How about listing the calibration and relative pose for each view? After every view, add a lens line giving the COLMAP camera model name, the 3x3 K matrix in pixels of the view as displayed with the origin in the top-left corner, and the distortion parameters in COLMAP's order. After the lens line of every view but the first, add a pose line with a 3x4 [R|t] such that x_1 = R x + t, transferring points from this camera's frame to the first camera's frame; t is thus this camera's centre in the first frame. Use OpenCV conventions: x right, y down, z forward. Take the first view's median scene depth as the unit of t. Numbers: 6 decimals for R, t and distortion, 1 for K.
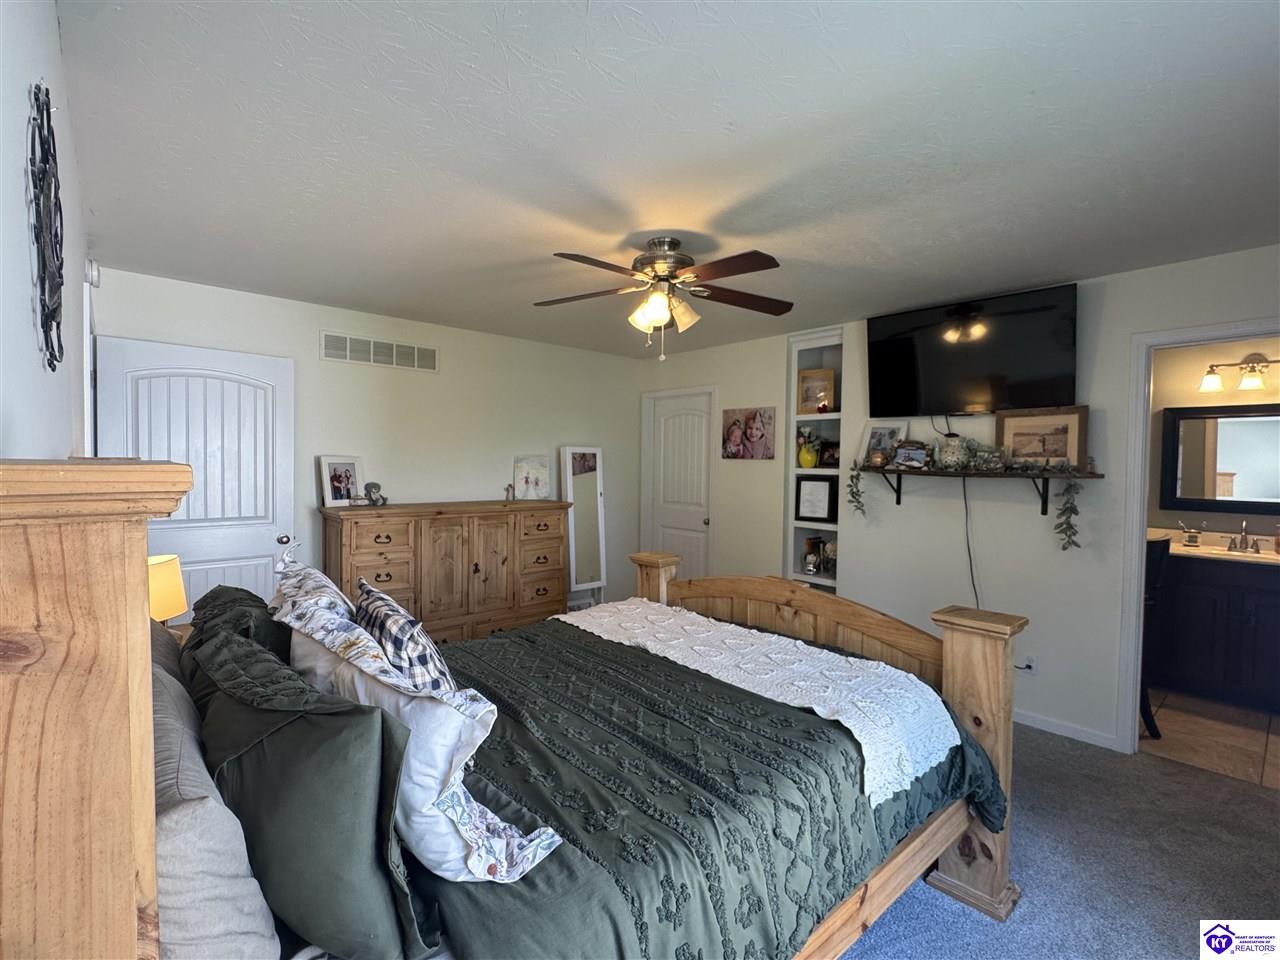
lens RADIAL K [[596.9, 0, 639.0], [0, 596.9, 478.0], [0, 0, 1]] dist [-0.006173, 0.000136]
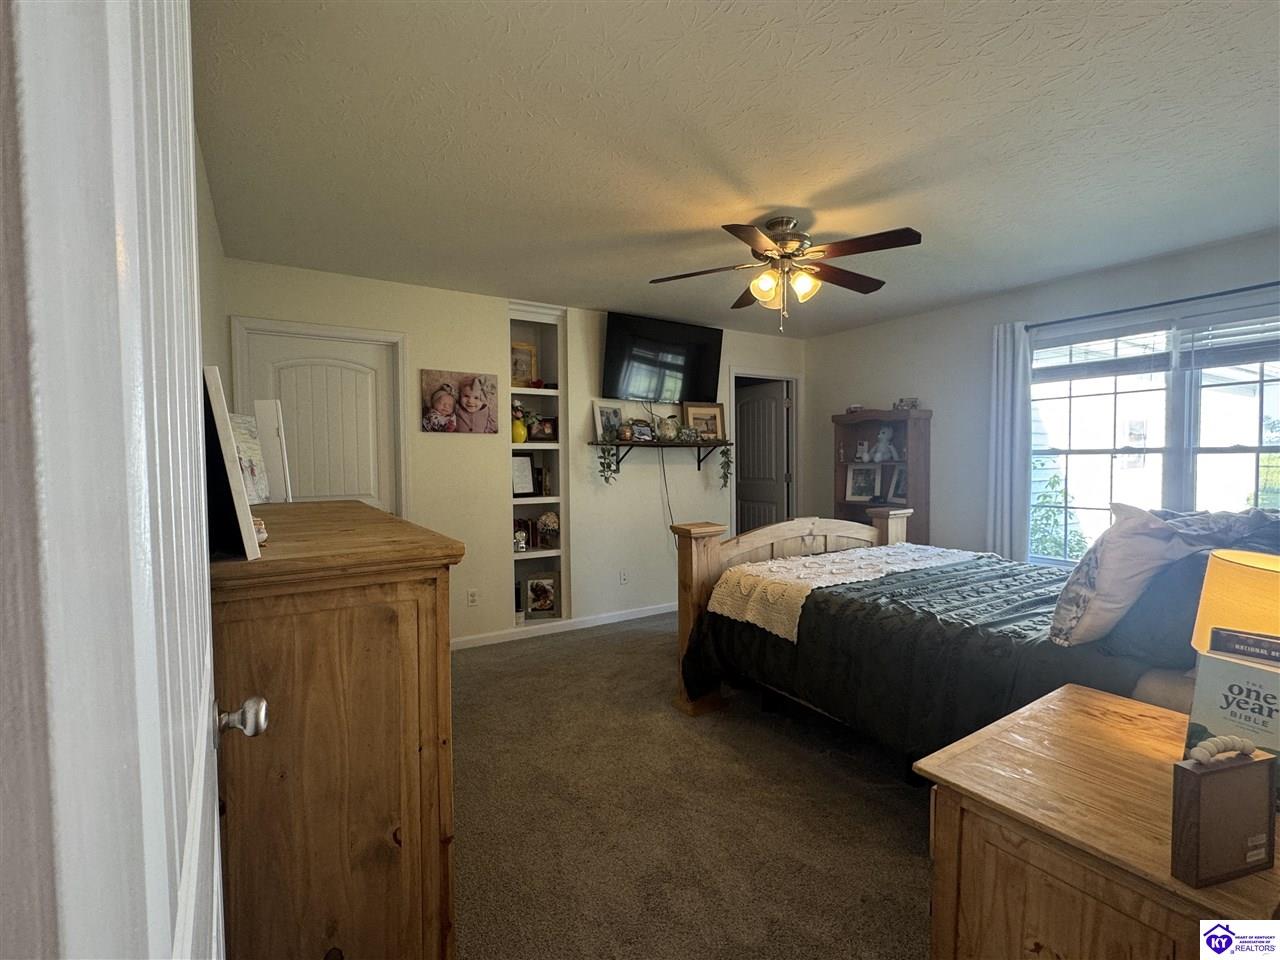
lens RADIAL K [[596.9, 0, 637.2], [0, 596.9, 479.0], [0, 0, 1]] dist [-0.006173, 0.000136]
pose [[0.154935, -0.048469, 0.986735, -0.636948], [0.037201, 0.998374, 0.043199, 0.006785], [-0.987224, 0.030015, 0.156486, 0.648520]]
